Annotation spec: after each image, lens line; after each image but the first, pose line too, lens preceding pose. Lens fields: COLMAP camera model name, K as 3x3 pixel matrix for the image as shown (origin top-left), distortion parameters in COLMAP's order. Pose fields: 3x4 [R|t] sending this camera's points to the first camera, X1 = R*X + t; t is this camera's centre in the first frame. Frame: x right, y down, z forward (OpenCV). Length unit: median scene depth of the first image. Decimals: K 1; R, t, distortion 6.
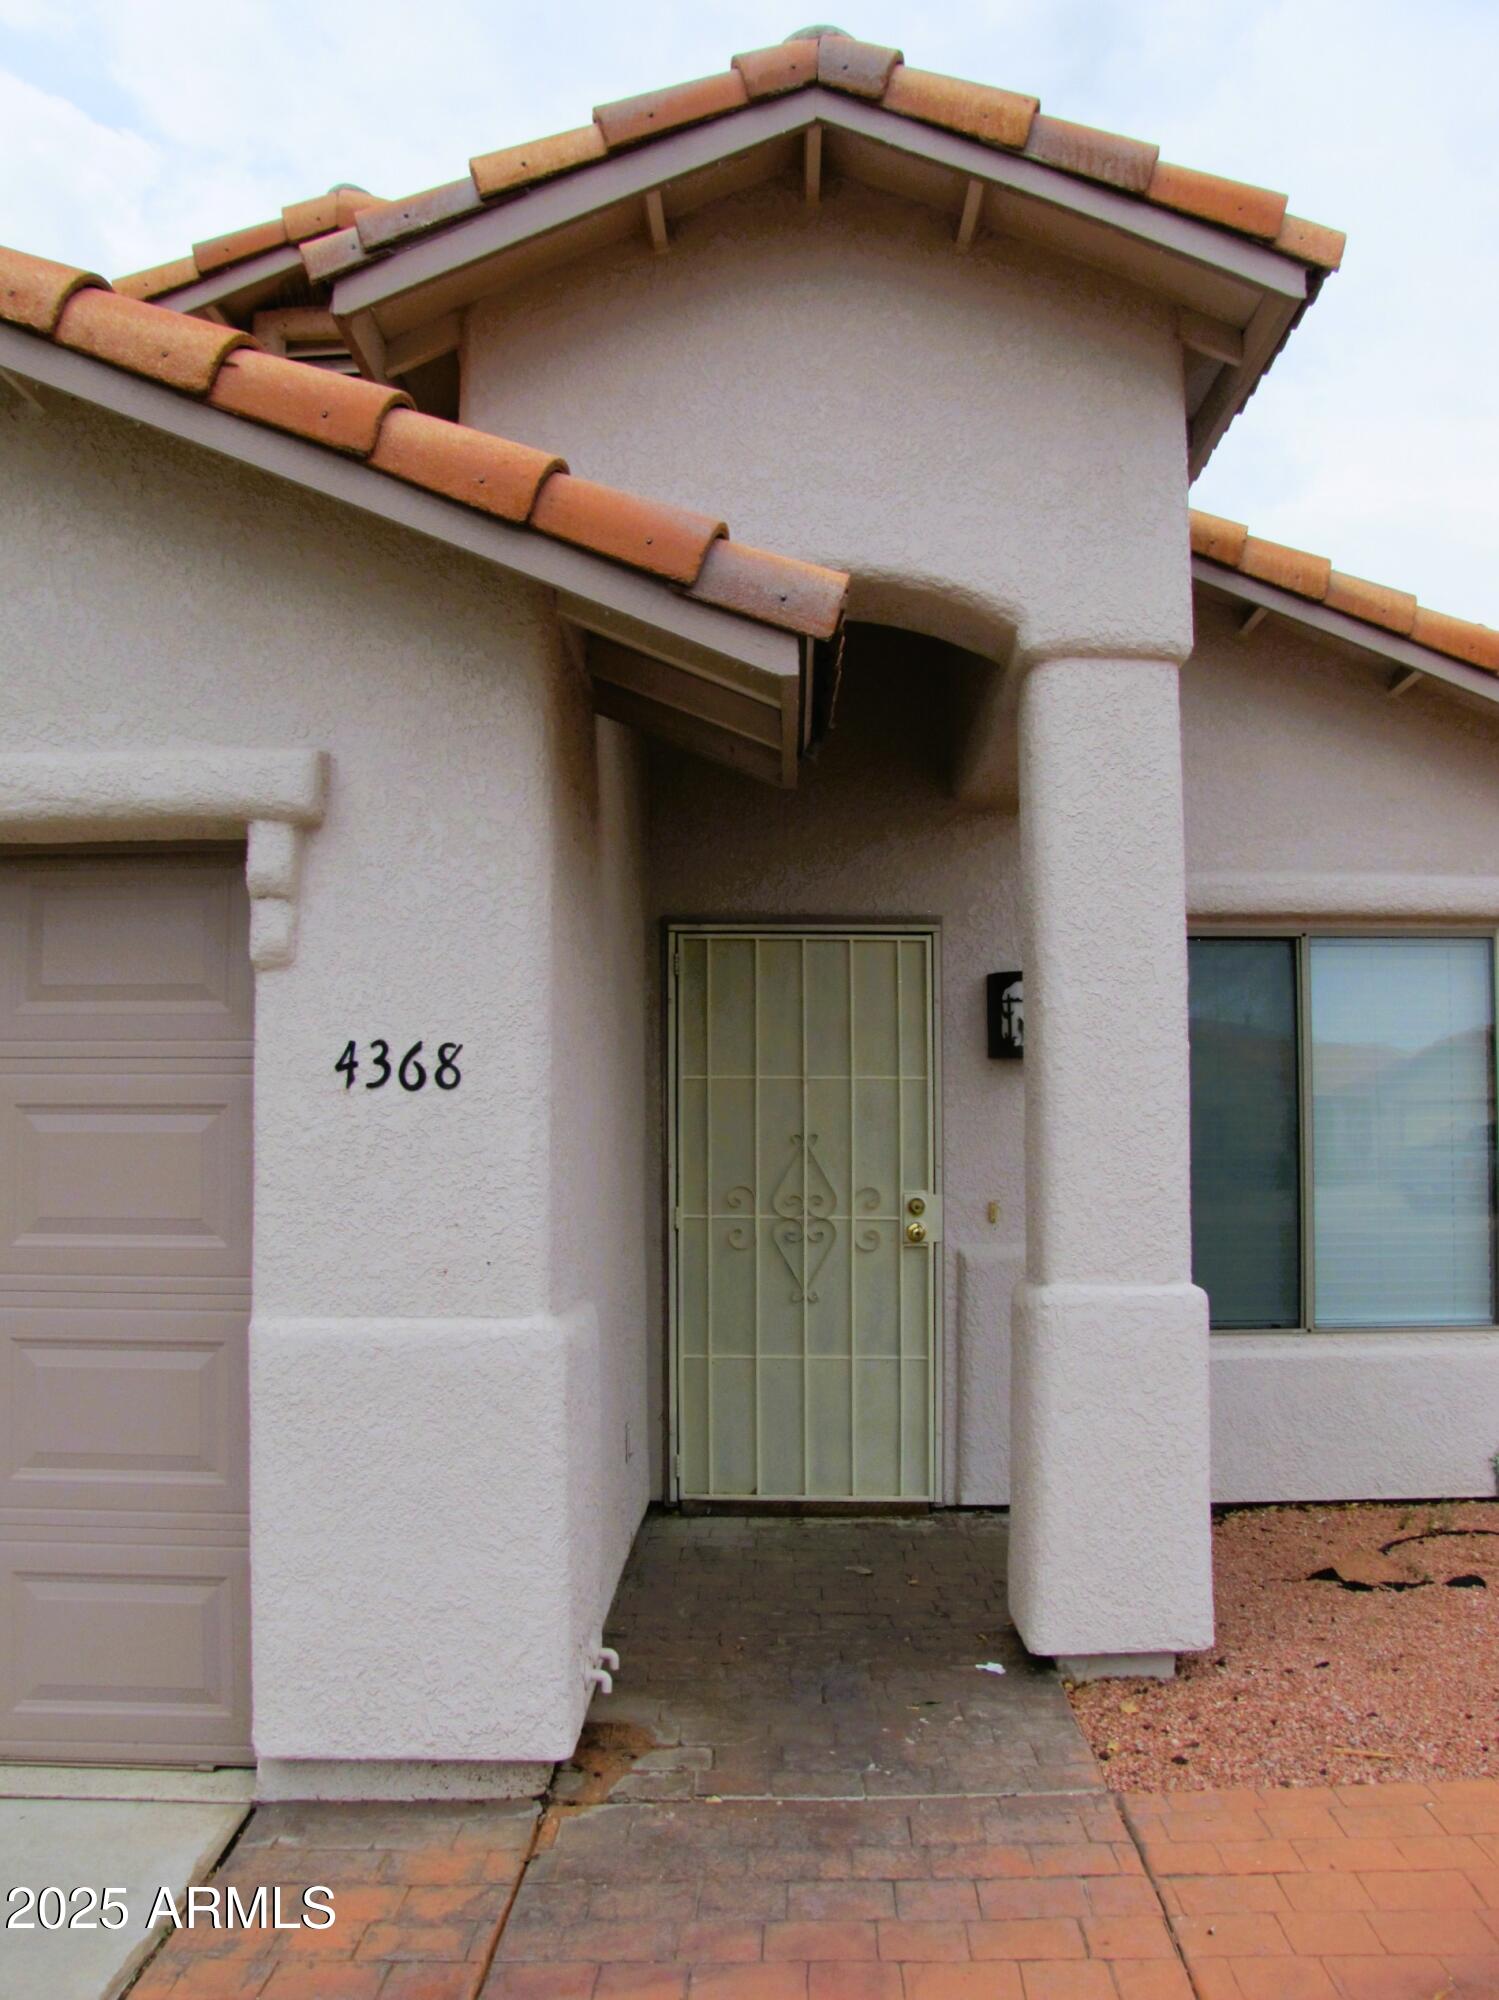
lens RADIAL K [[1684.5, 0, 747.8], [0, 1684.5, 1001.7], [0, 0, 1]] dist [-0.088130, -0.002361]
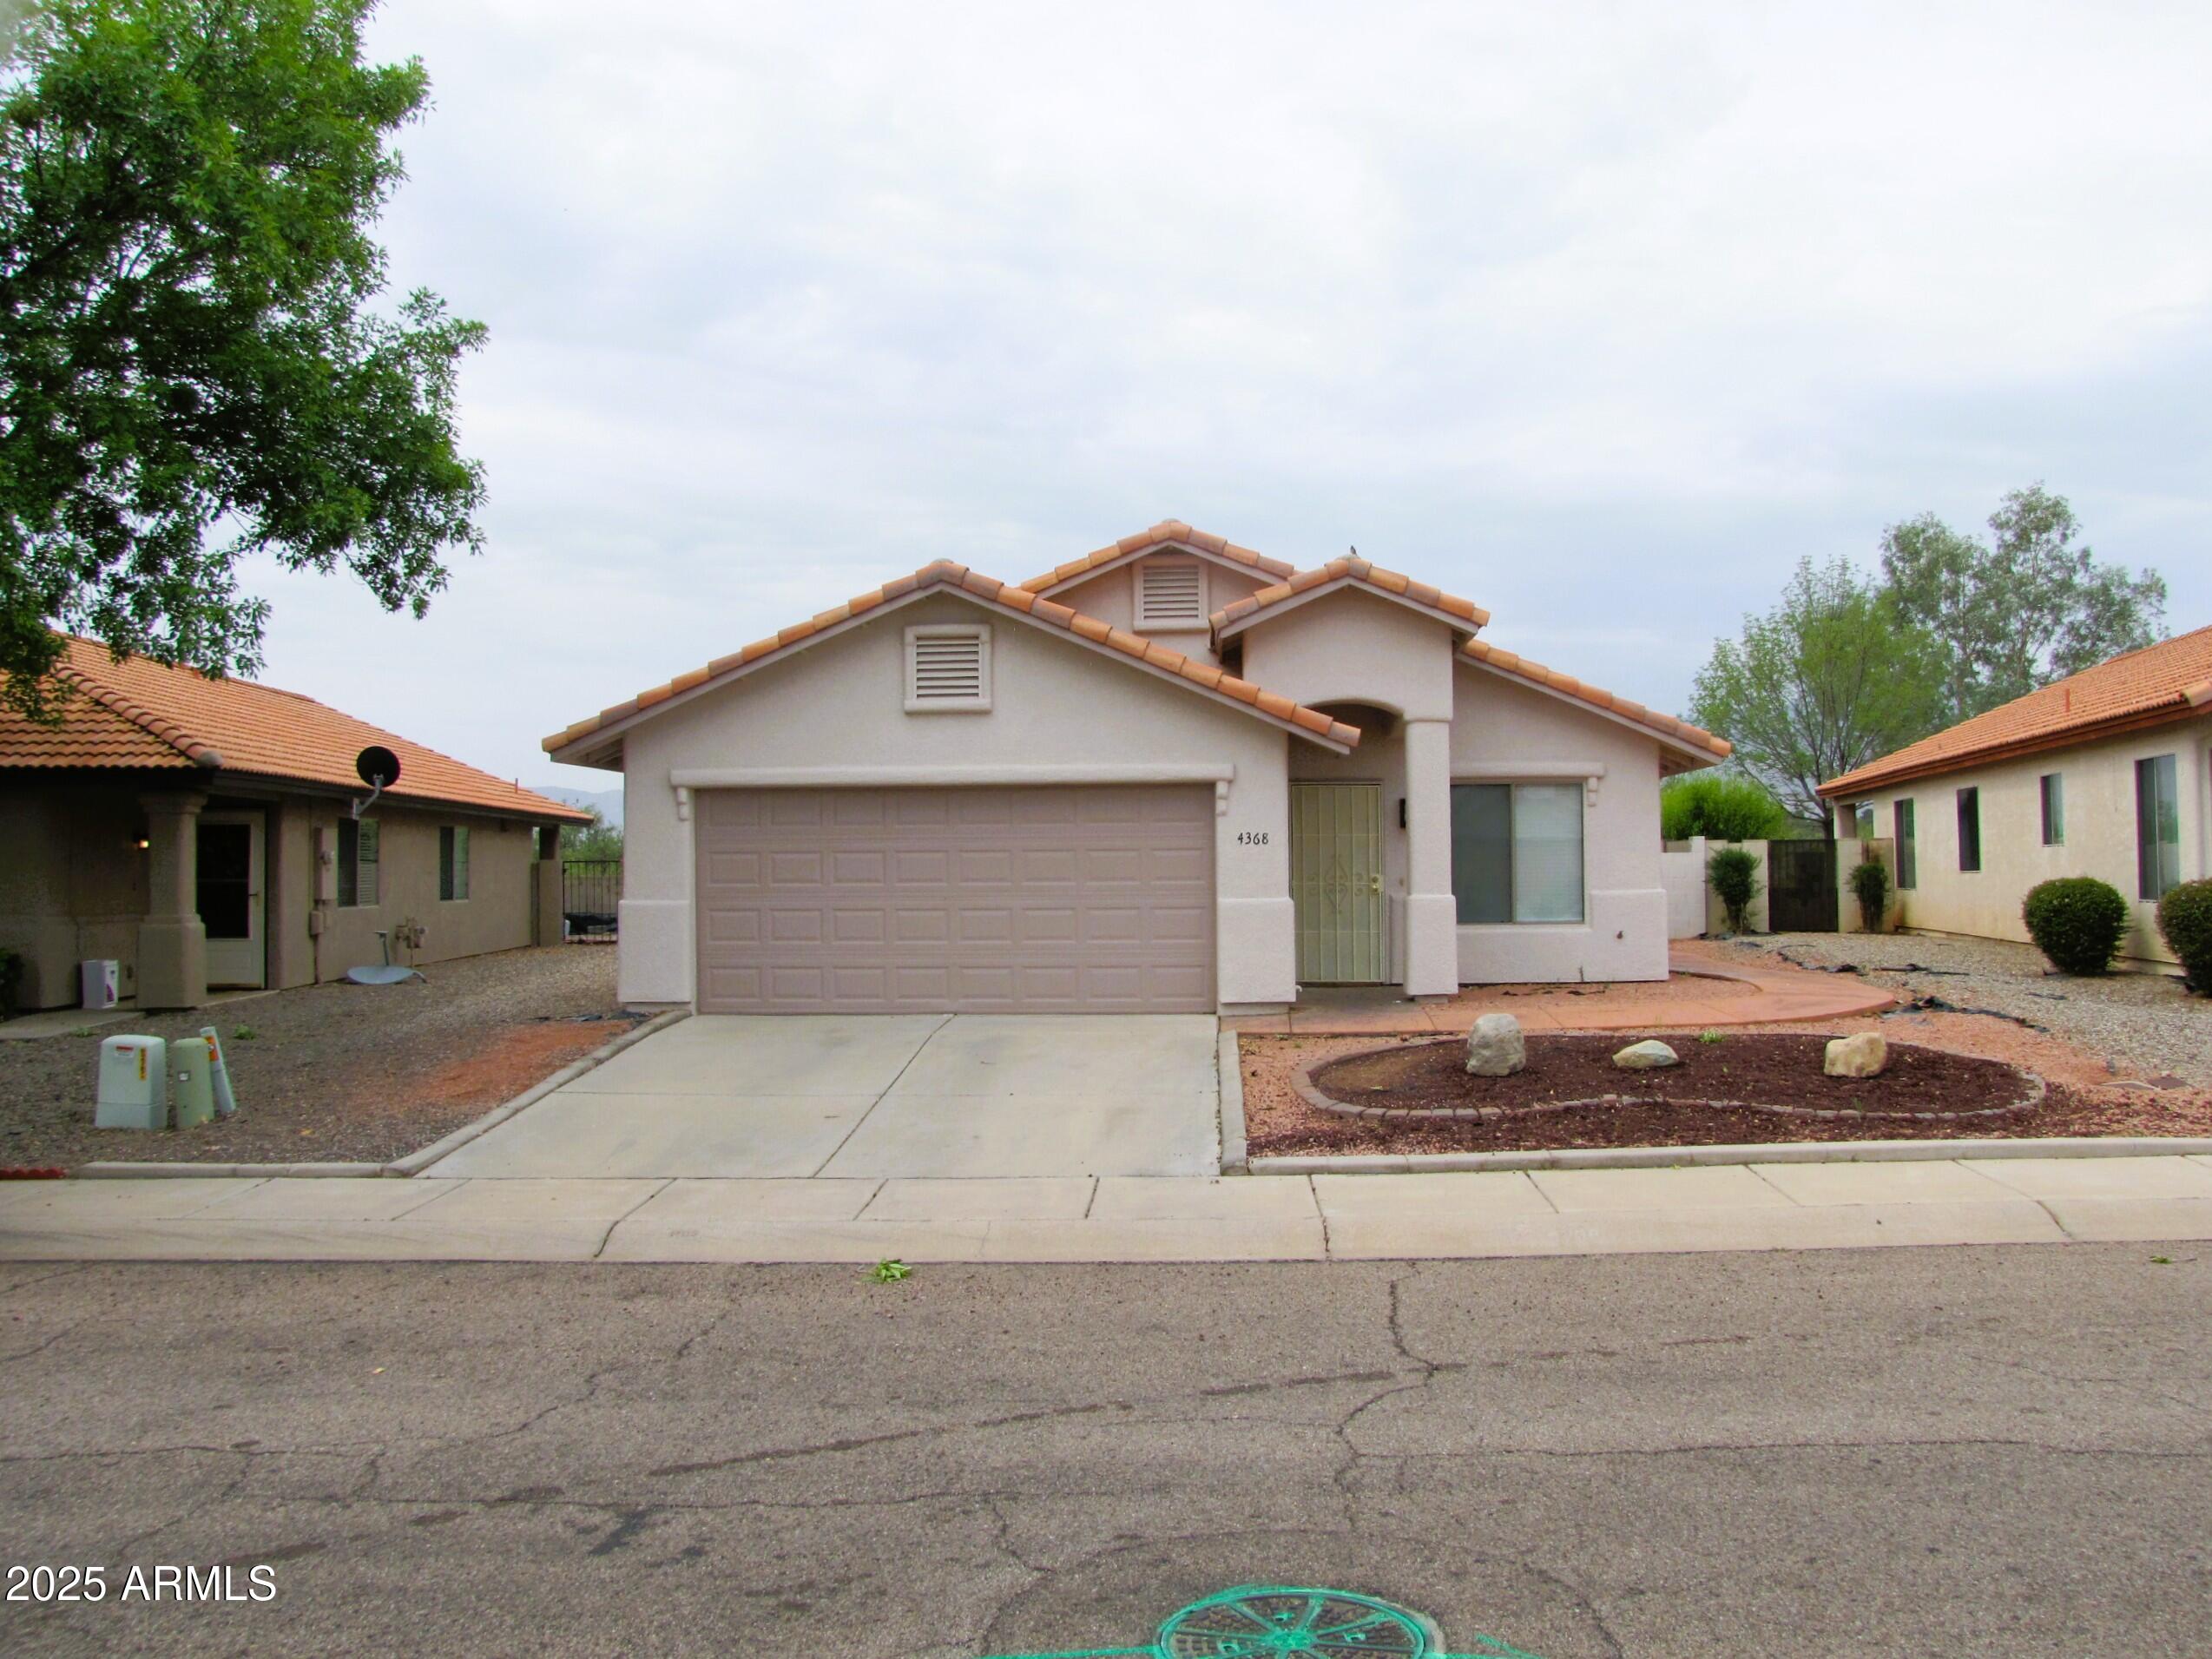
lens RADIAL K [[1863.0, 0, 1107.8], [0, 1863.0, 827.1], [0, 0, 1]] dist [-0.088130, -0.002361]
pose [[0.999138, -0.010804, -0.040081, -0.334675], [0.013124, 0.998226, 0.058067, -0.233151], [0.039382, -0.058543, 0.997508, -3.204717]]
